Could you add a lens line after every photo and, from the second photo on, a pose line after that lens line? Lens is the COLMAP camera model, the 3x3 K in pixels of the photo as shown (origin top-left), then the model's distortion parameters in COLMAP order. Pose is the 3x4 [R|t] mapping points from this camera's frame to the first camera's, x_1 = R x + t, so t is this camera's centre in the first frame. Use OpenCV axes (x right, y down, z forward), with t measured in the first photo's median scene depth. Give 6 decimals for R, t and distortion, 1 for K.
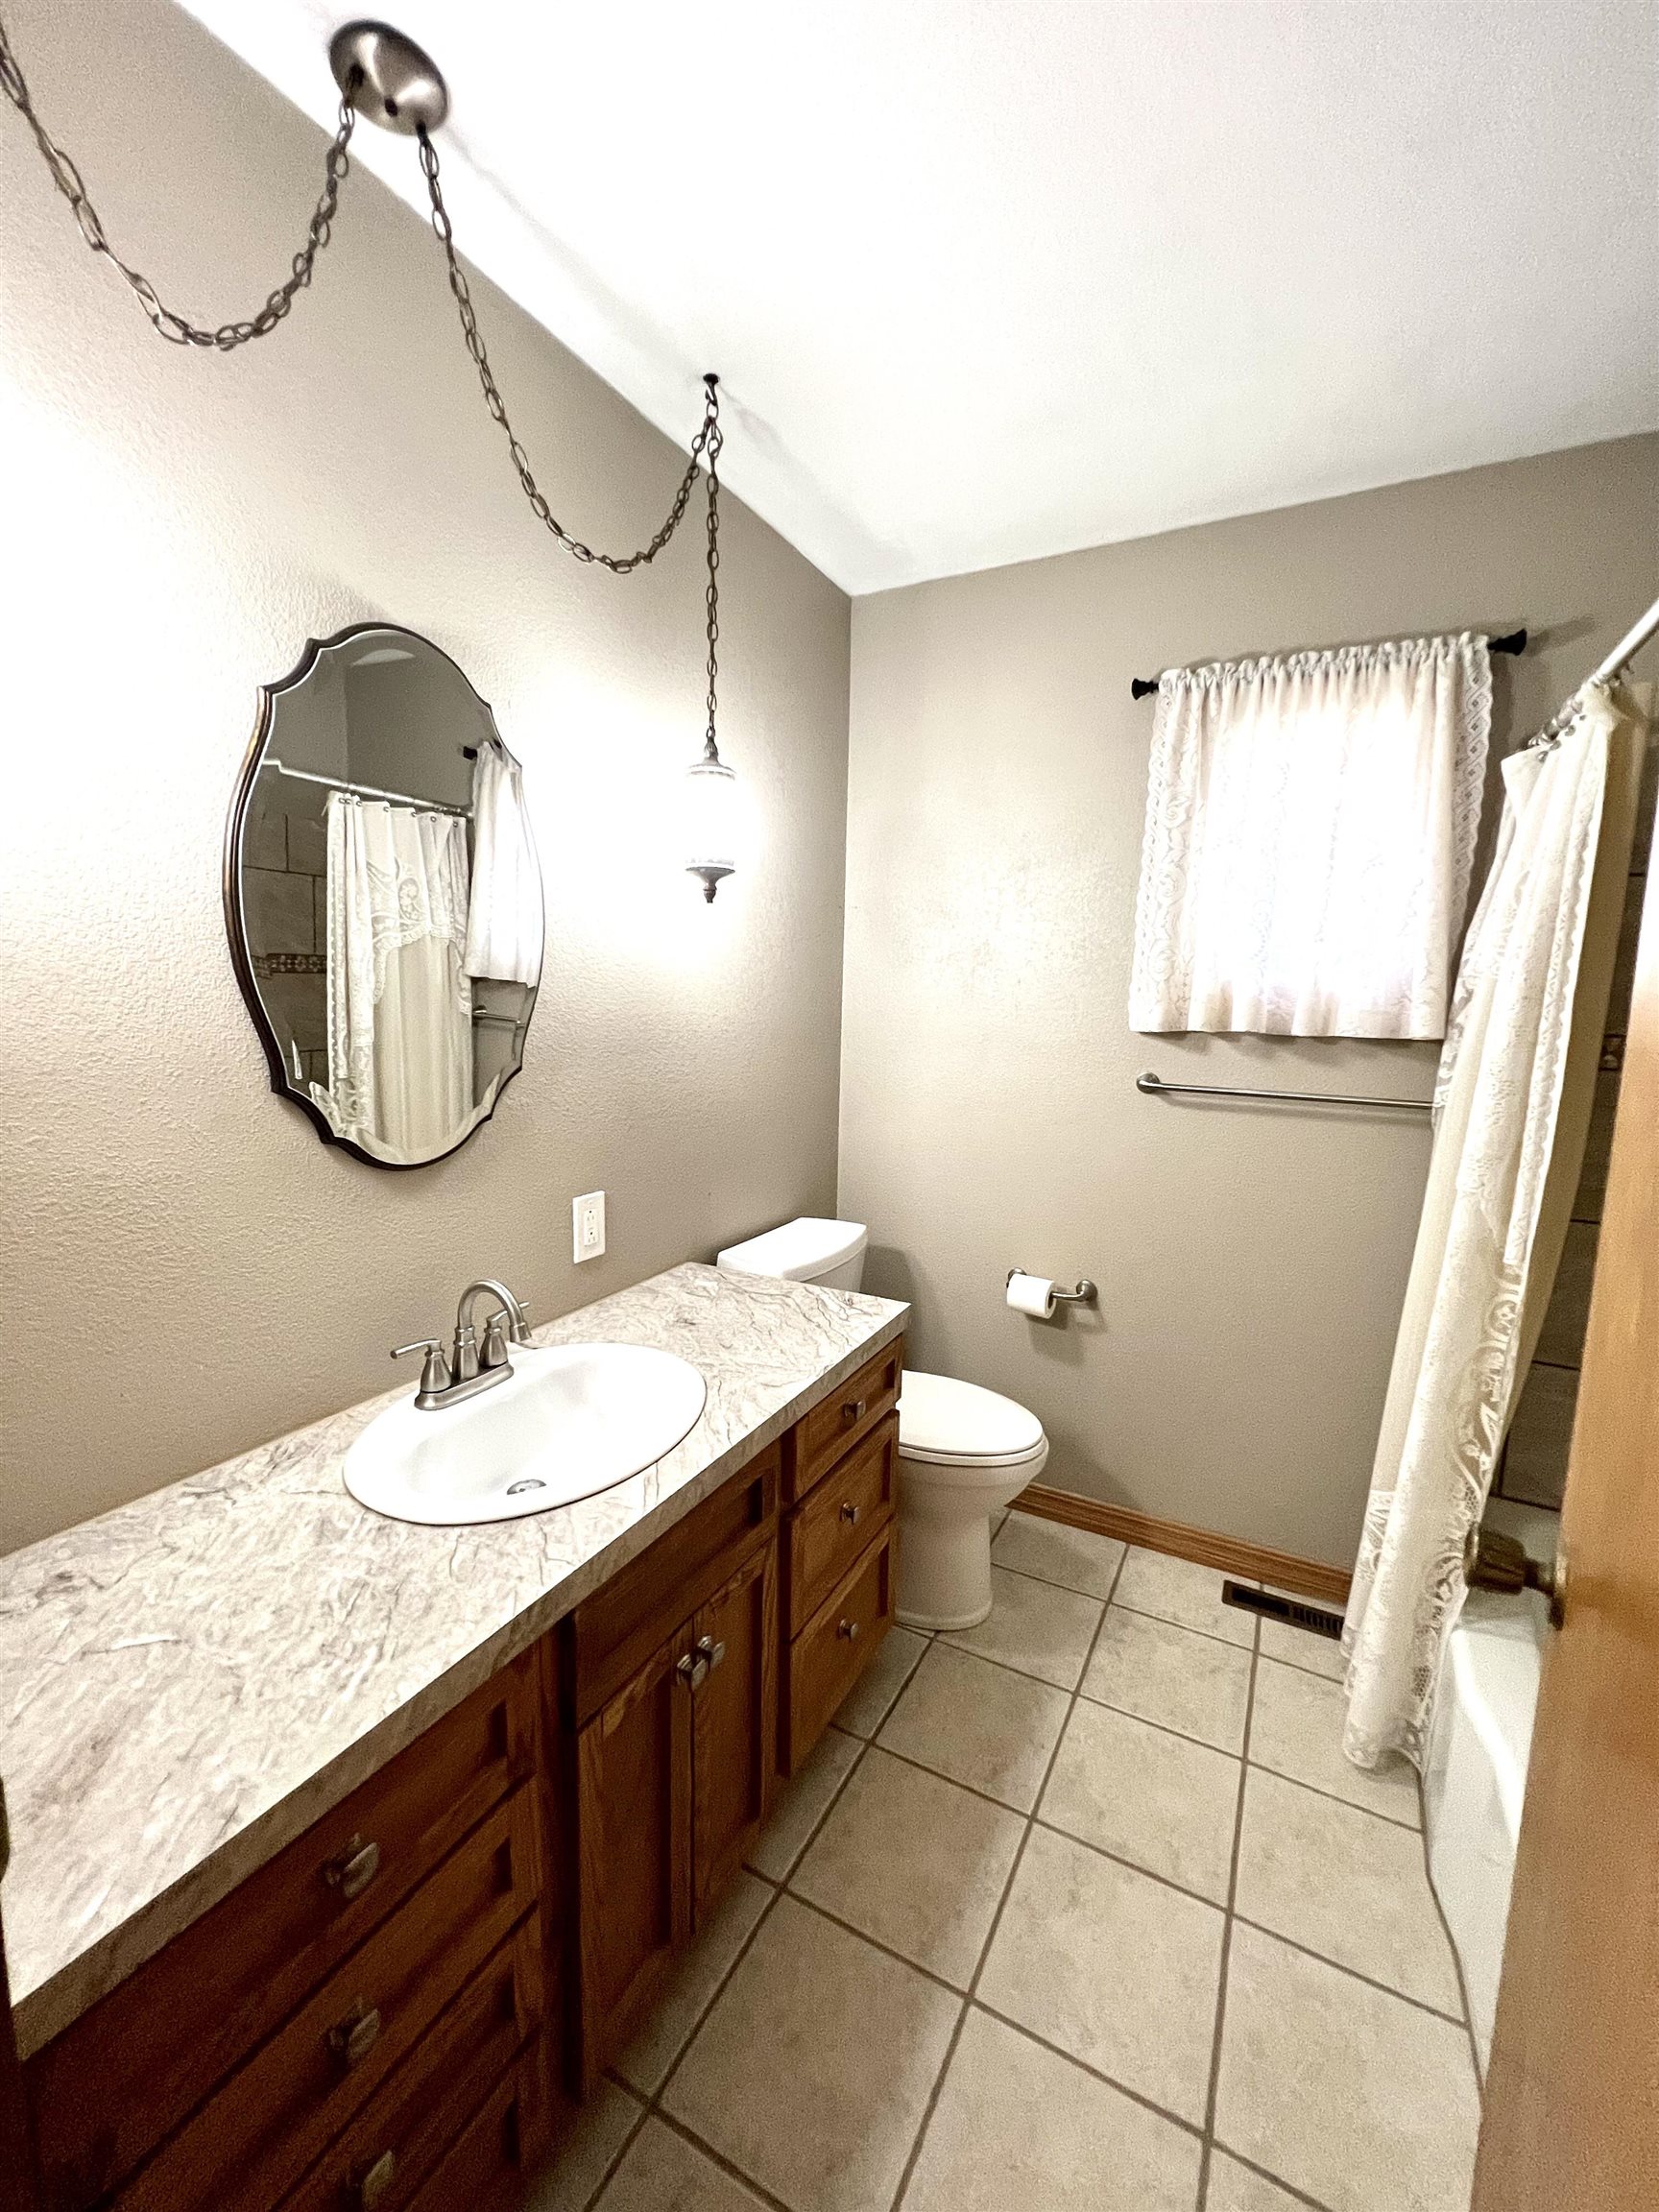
lens RADIAL K [[879.6, 0, 829.3], [0, 879.6, 1106.3], [0, 0, 1]] dist [-0.001670, 0.000043]
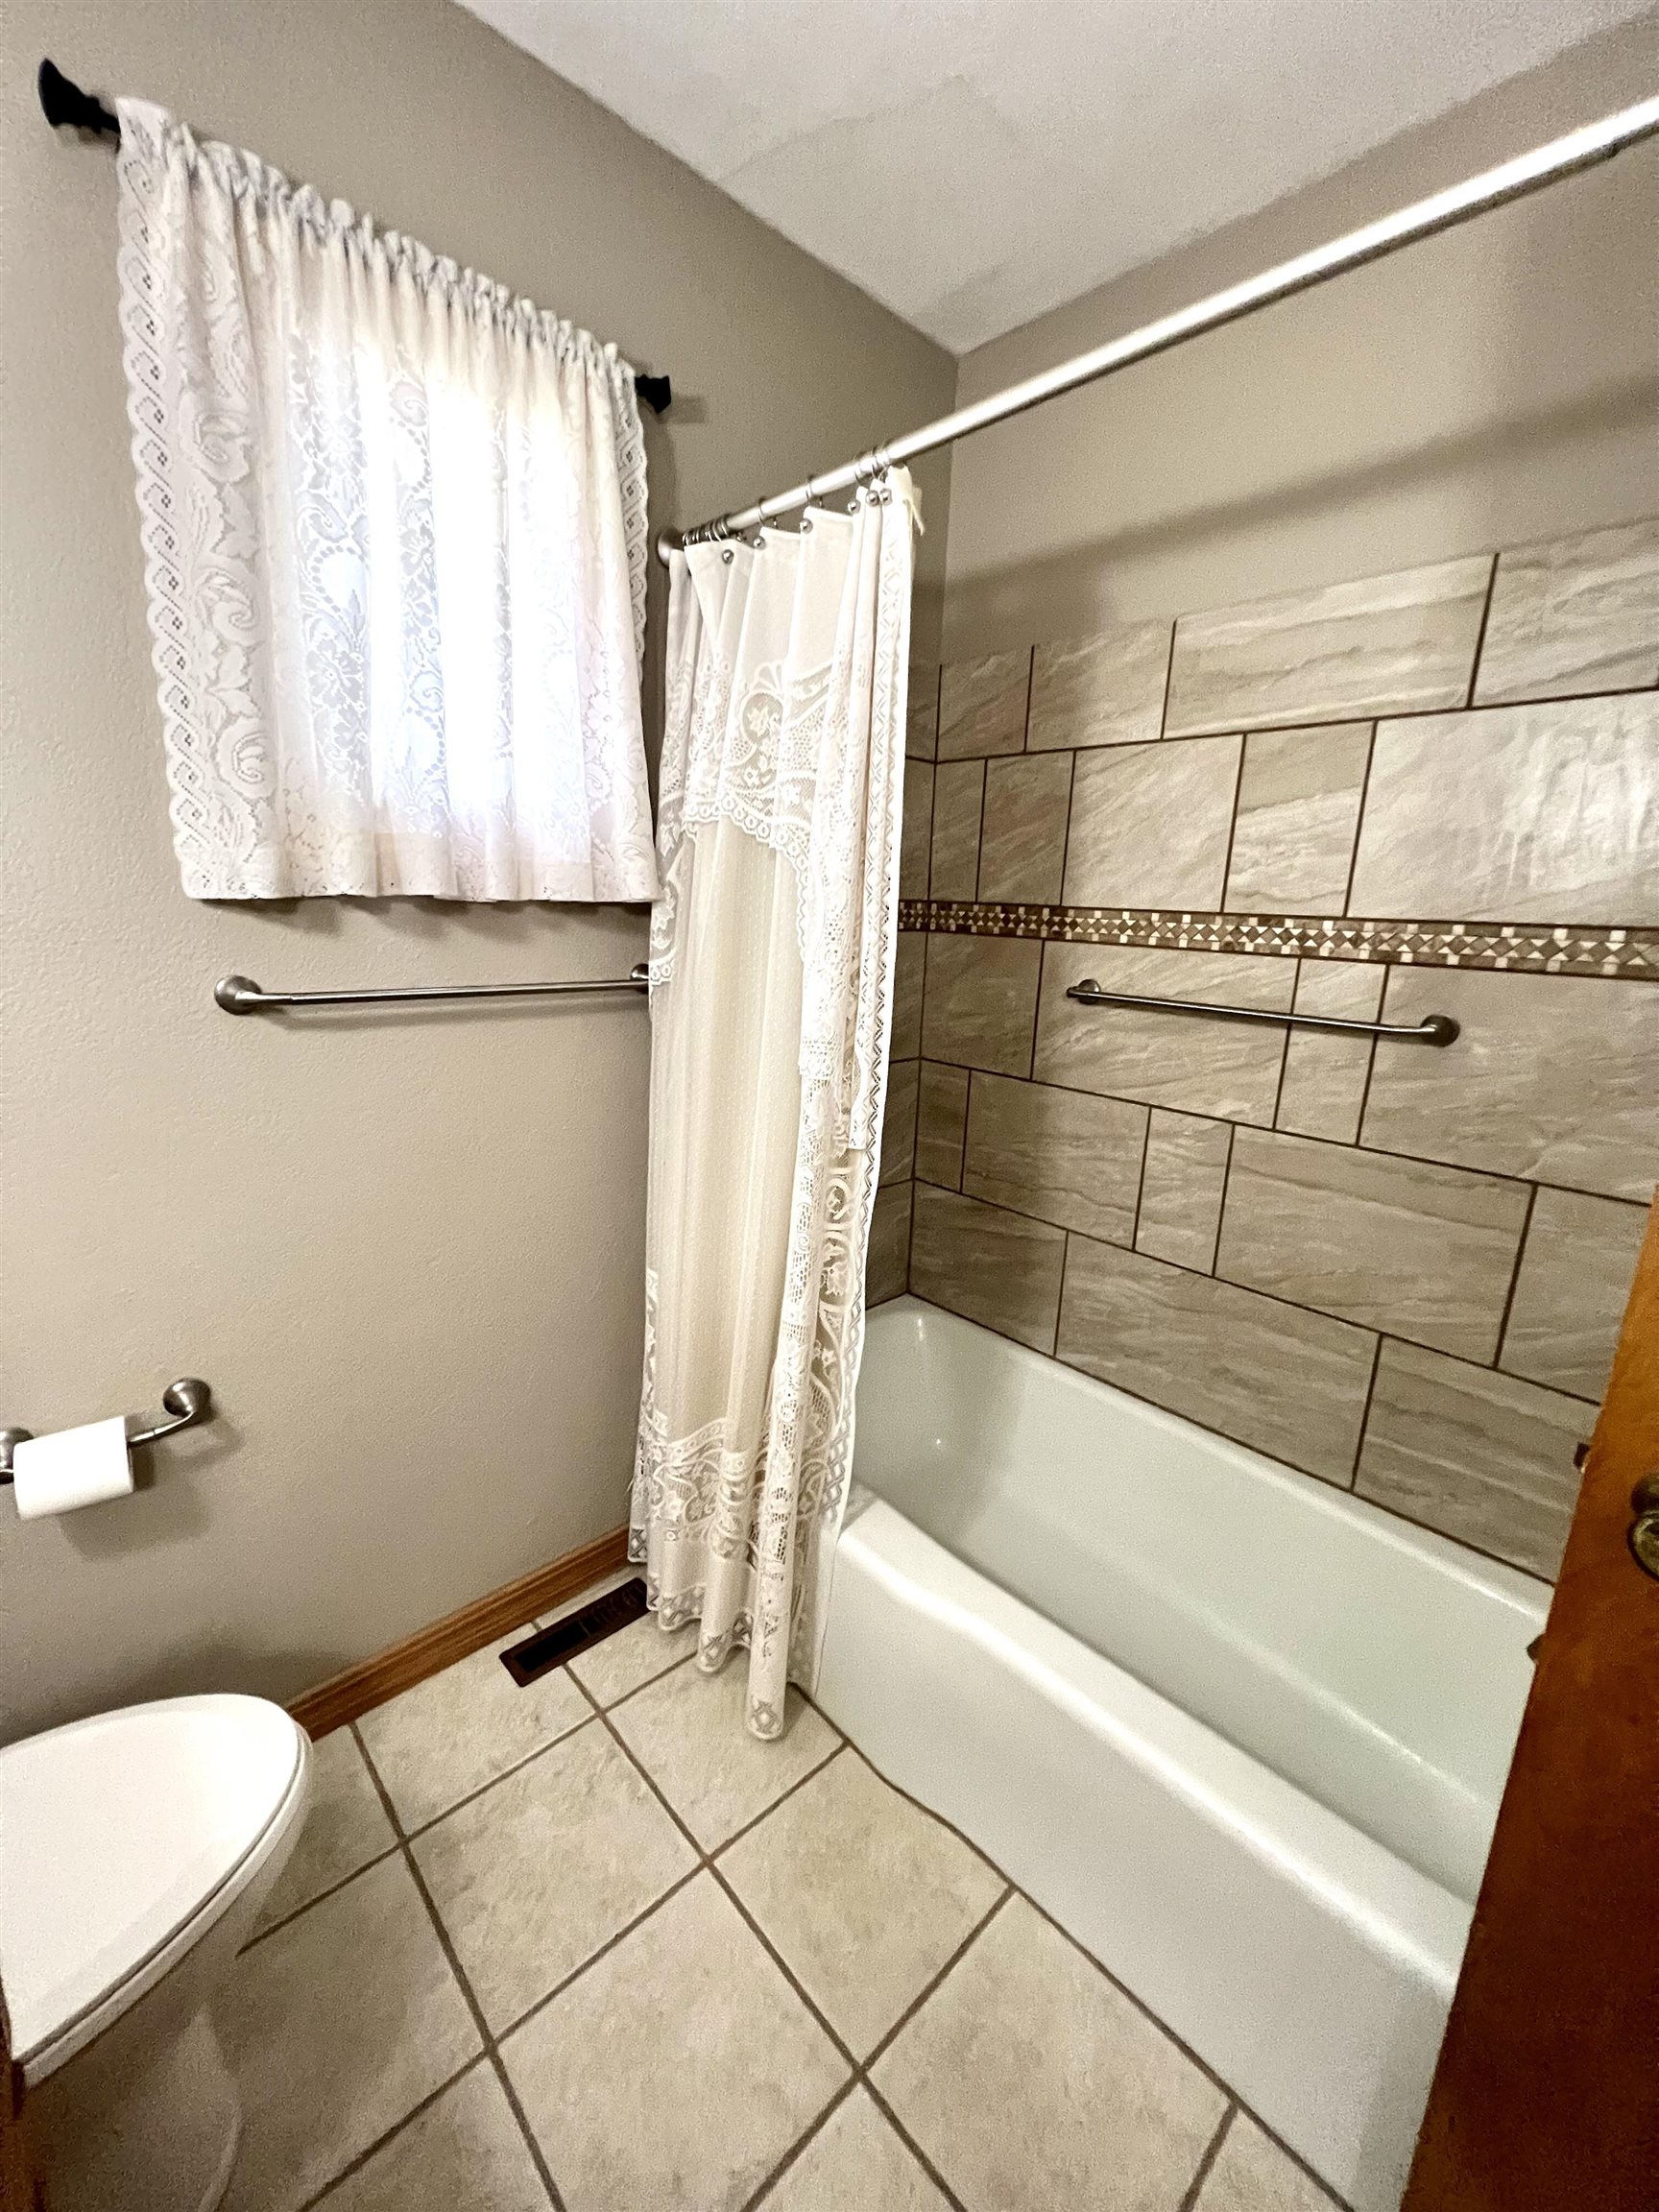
lens RADIAL K [[879.6, 0, 832.4], [0, 879.6, 1101.2], [0, 0, 1]] dist [-0.001670, 0.000043]
pose [[0.310536, -0.225731, 0.923370, -0.043948], [0.101425, 0.973718, 0.203929, -0.040780], [-0.945135, 0.030325, 0.325269, 0.525104]]
